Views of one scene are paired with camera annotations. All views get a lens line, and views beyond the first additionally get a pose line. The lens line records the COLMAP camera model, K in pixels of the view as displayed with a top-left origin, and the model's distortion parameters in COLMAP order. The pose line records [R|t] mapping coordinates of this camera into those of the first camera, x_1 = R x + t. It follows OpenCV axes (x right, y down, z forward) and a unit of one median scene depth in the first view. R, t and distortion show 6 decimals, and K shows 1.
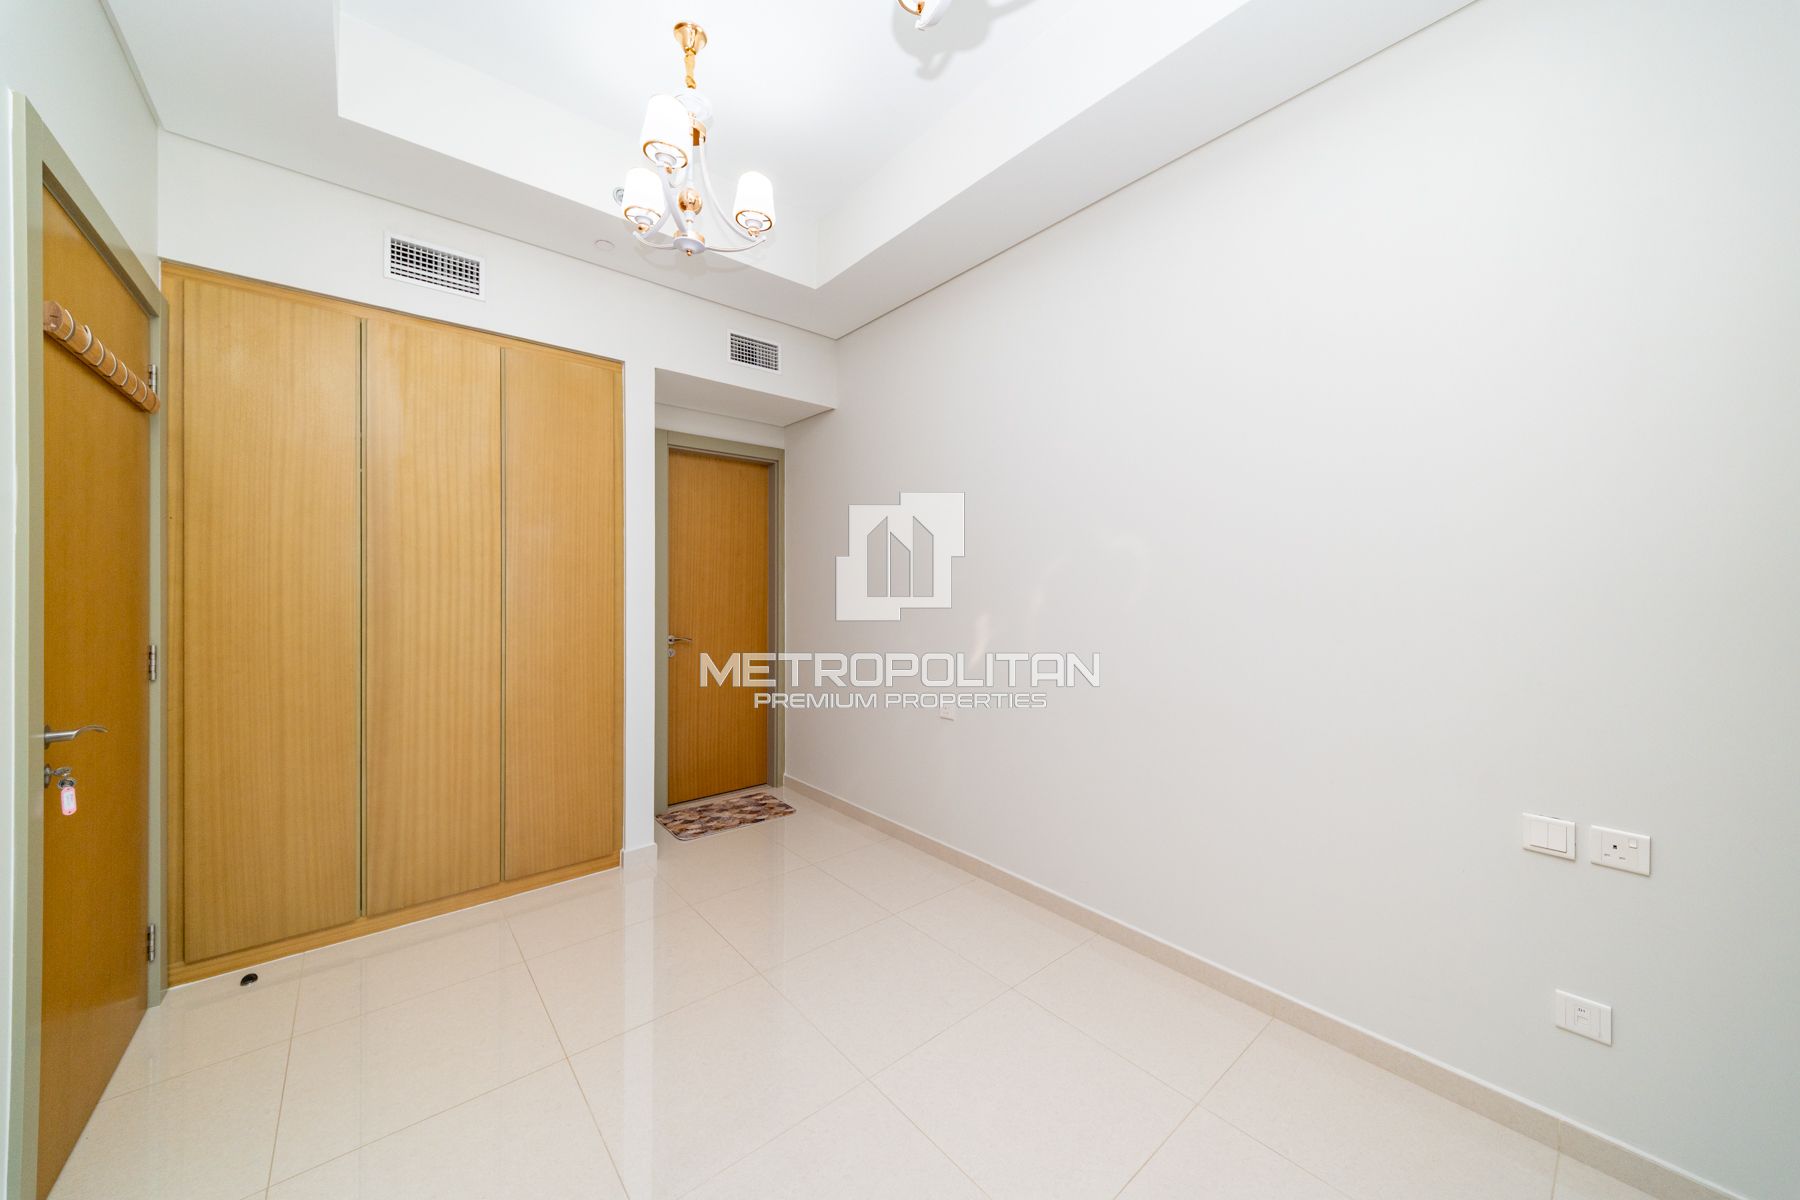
lens RADIAL K [[625.1, 0, 901.9], [0, 625.1, 592.7], [0, 0, 1]] dist [0.003272, -0.001133]
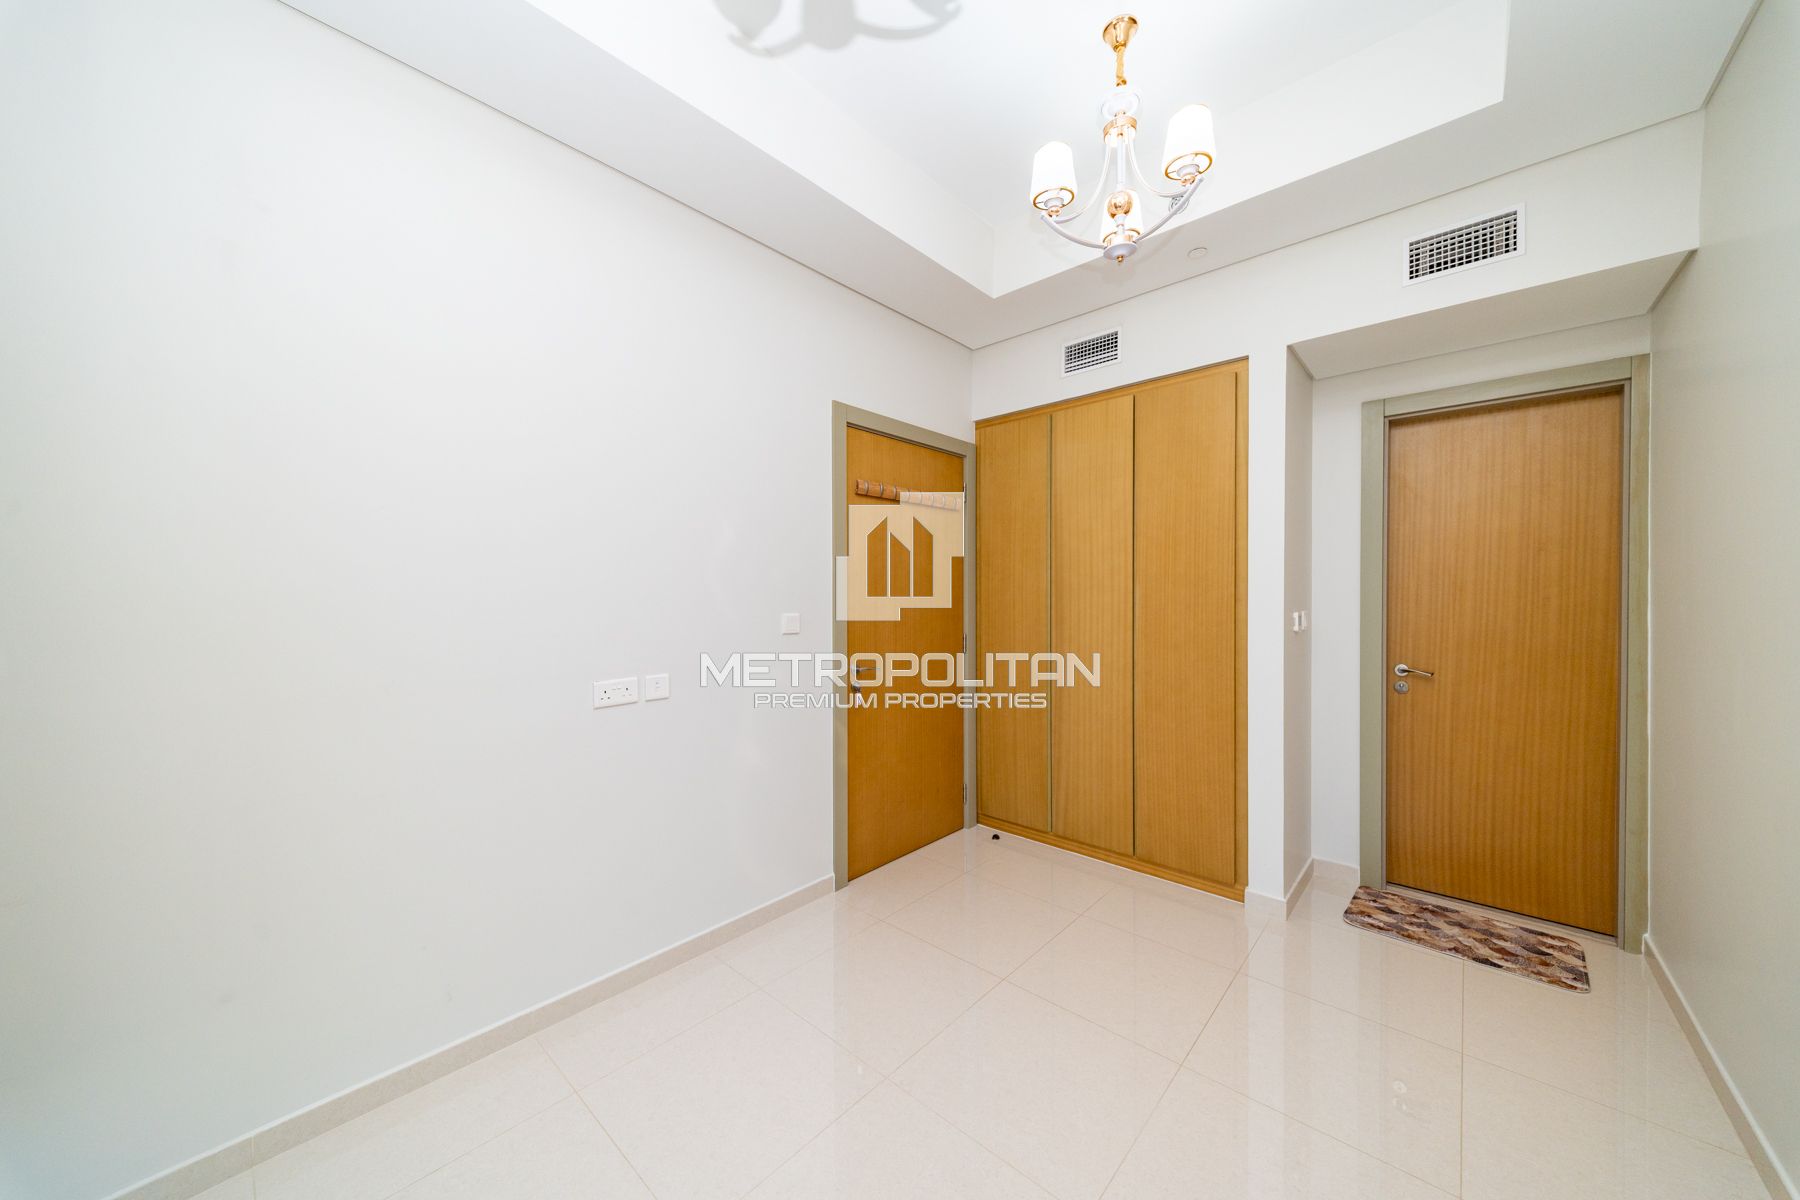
lens RADIAL K [[625.1, 0, 907.0], [0, 625.1, 601.8], [0, 0, 1]] dist [0.003272, -0.001133]
pose [[0.128002, -0.000529, -0.991774, 0.340157], [-0.006816, 0.999976, -0.001413, -0.002705], [0.991751, 0.006941, 0.127995, 0.326712]]
